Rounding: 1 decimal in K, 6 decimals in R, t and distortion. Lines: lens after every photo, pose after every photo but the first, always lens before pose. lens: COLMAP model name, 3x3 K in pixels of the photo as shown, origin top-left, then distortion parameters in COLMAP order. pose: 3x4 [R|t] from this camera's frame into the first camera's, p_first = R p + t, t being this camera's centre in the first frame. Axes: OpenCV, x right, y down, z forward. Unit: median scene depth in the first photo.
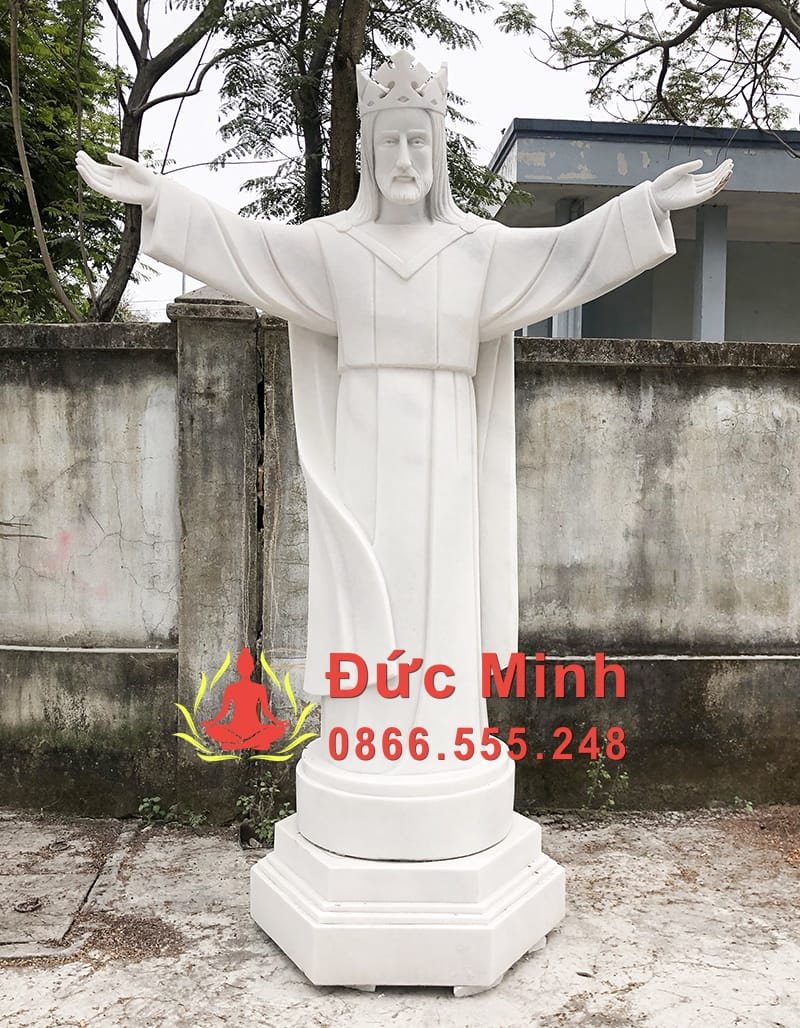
lens RADIAL K [[907.0, 0, 427.4], [0, 907.0, 463.4], [0, 0, 1]] dist [0.130953, -0.274560]
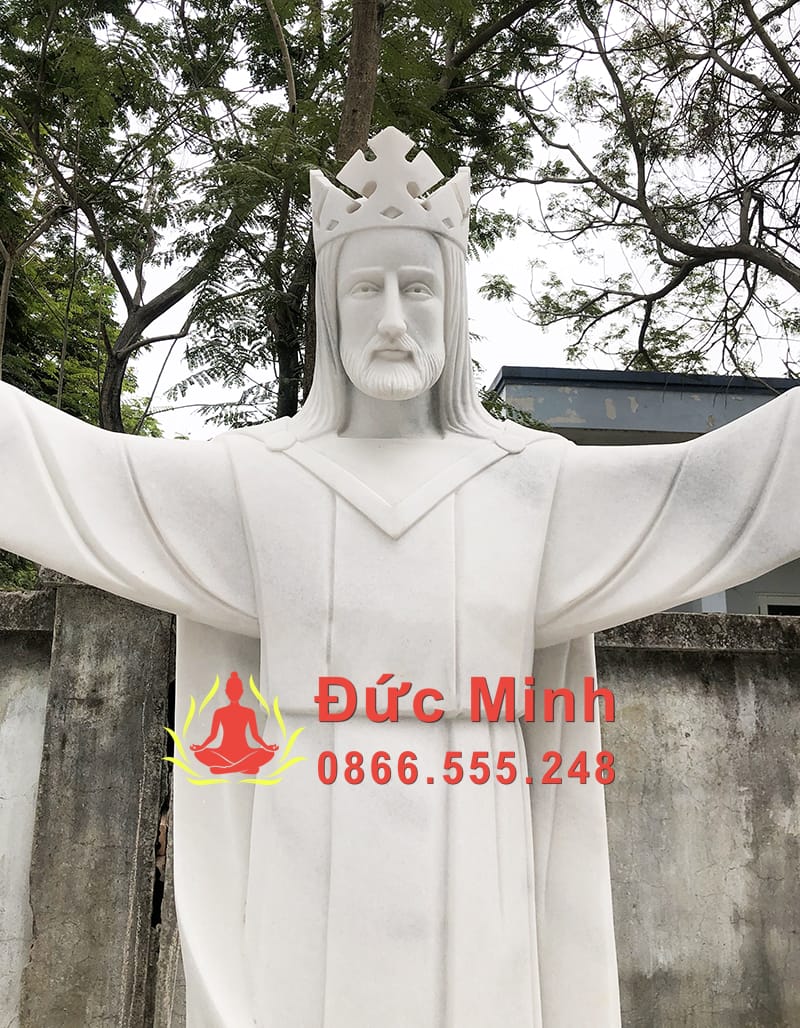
lens RADIAL K [[907.0, 0, 427.4], [0, 907.0, 463.4], [0, 0, 1]] dist [0.130953, -0.274560]
pose [[0.999932, 0.001601, 0.011562, -0.006830], [0.001413, 0.966664, -0.256046, -0.070086], [-0.011586, 0.256045, 0.966596, 0.310631]]
